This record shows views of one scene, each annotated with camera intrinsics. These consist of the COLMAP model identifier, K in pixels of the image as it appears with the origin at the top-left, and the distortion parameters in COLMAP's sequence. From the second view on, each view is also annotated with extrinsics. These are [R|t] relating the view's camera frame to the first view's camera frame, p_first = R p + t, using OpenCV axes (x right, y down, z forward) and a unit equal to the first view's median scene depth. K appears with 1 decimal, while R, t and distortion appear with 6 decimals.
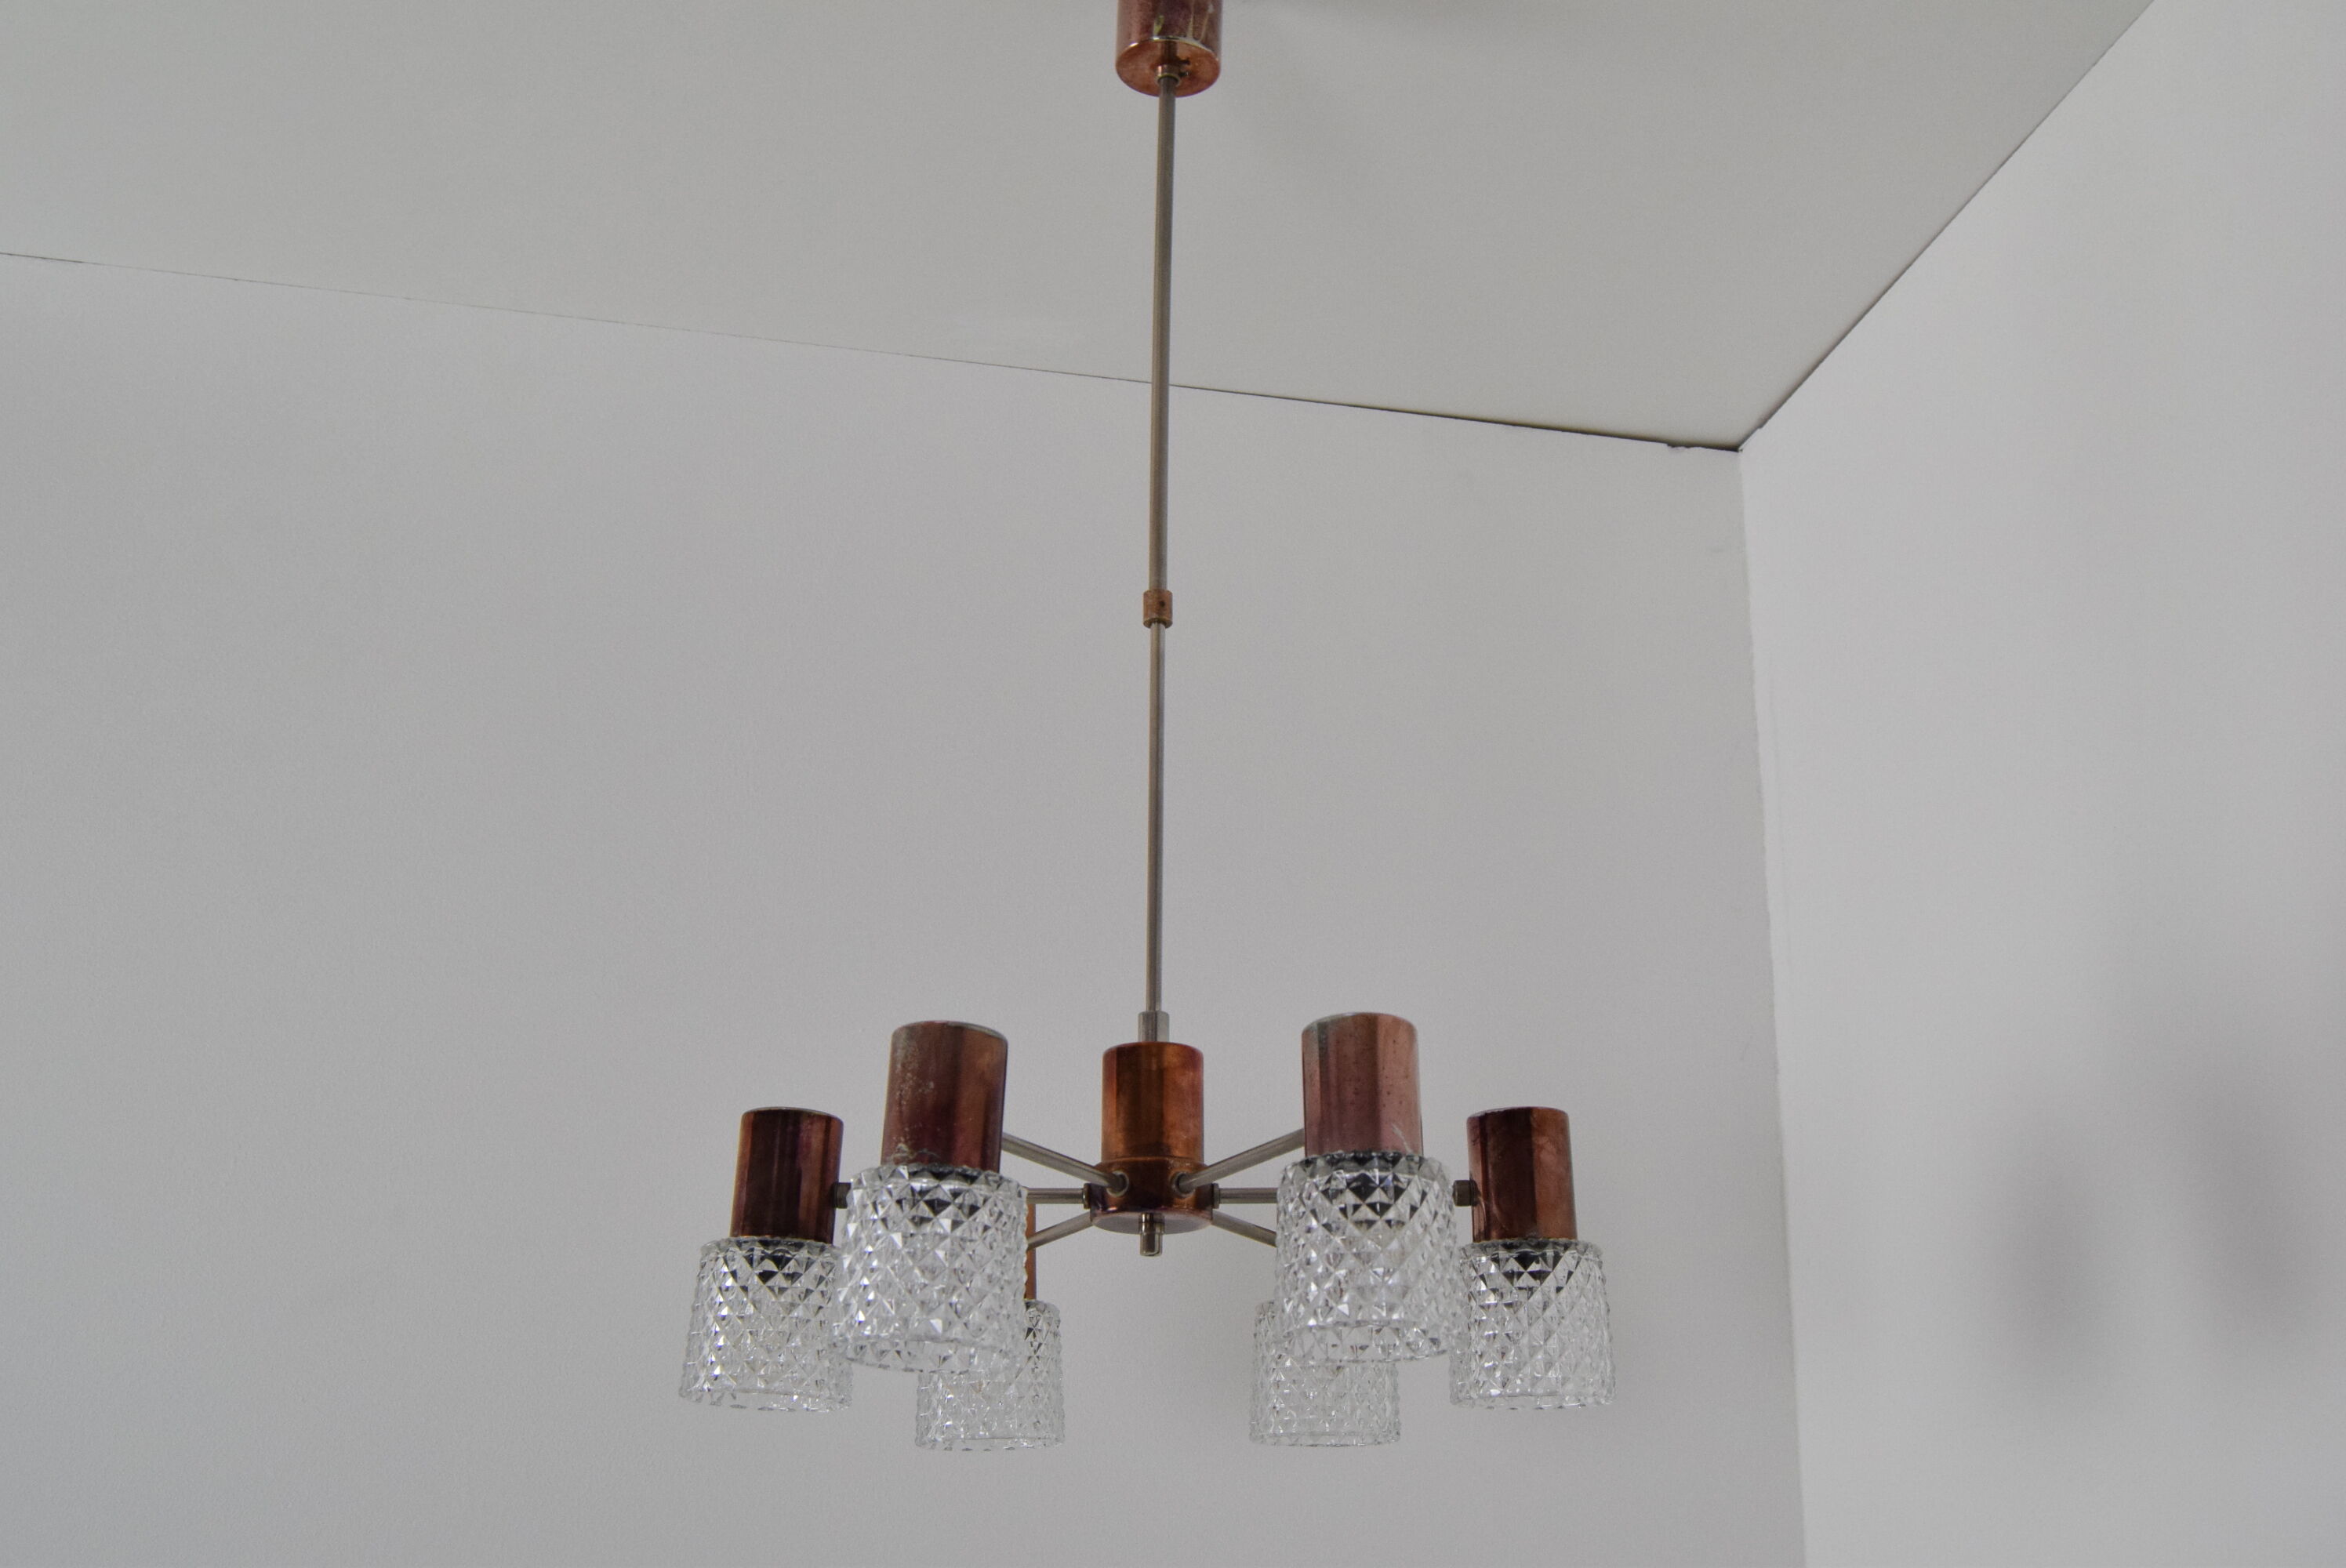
lens RADIAL K [[2401.0, 0, 1173.0], [0, 2401.0, 784.0], [0, 0, 1]] dist [-0.006654, -0.002431]
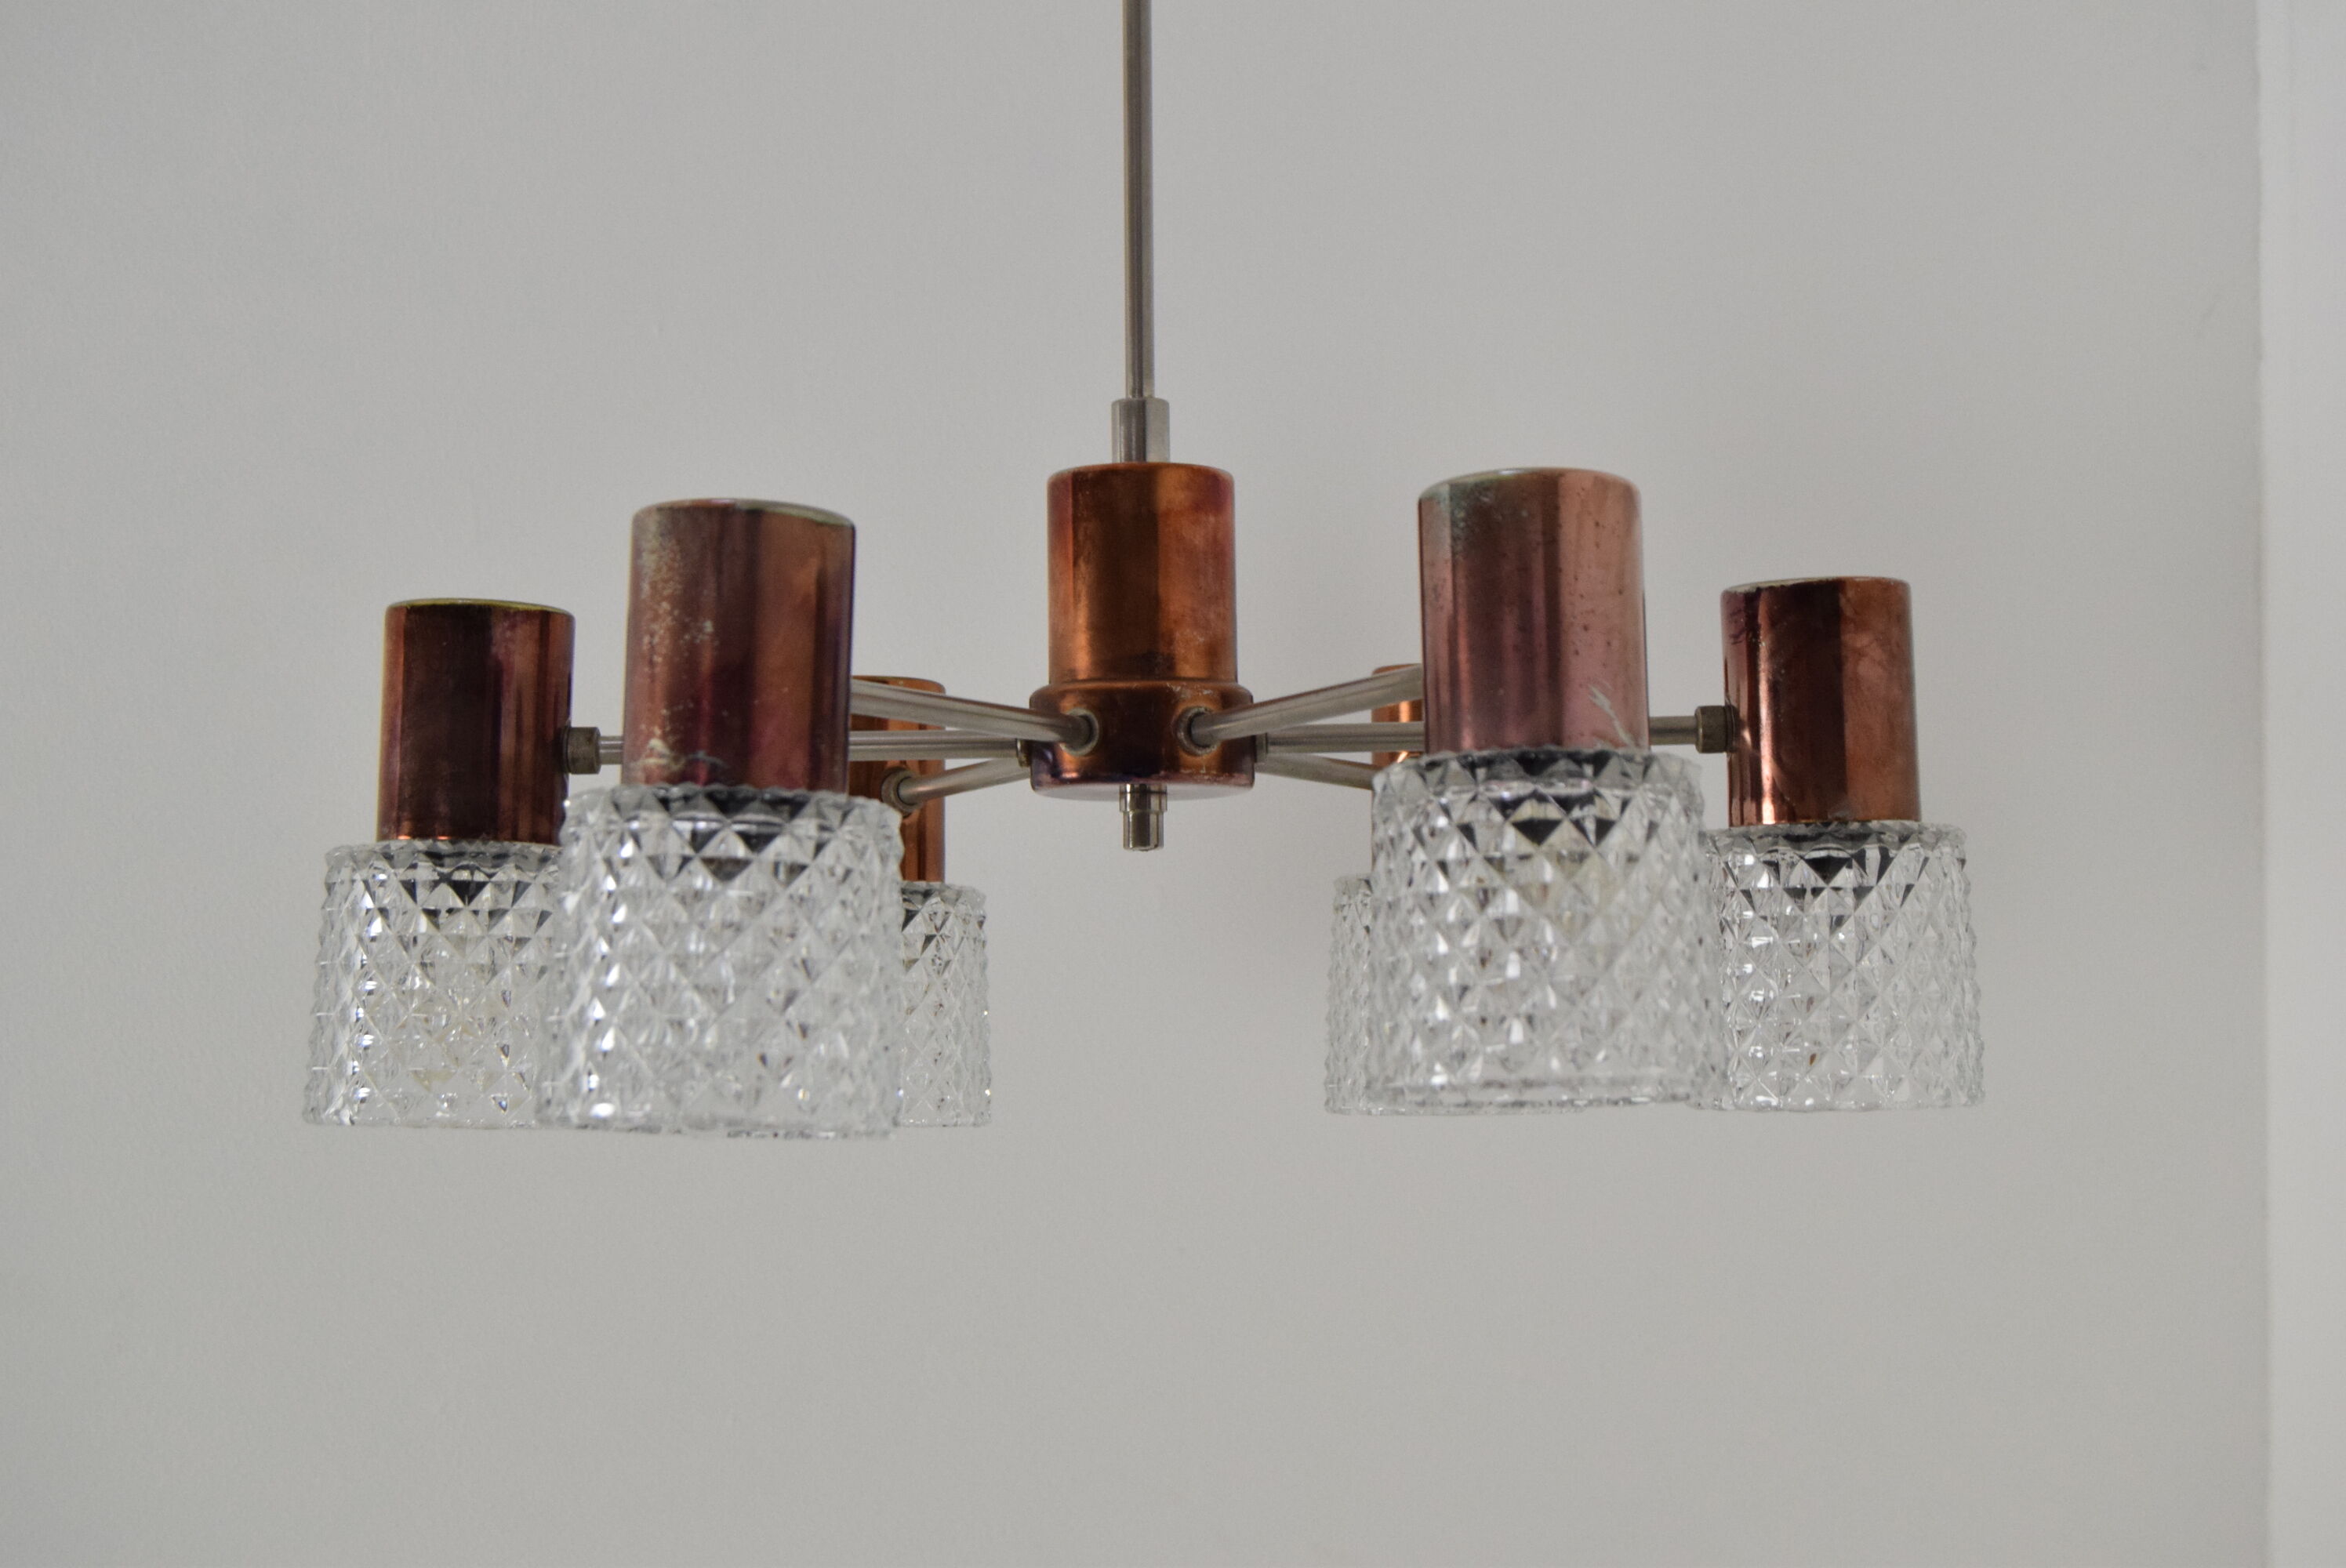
lens RADIAL K [[3756.2, 0, 1173.0], [0, 3756.2, 784.0], [0, 0, 1]] dist [-0.003454, 0.006539]
pose [[0.999814, -0.016314, -0.010330, 0.006954], [0.018482, 0.963458, 0.267221, -0.049214], [0.005593, -0.267363, 0.963580, 0.174885]]
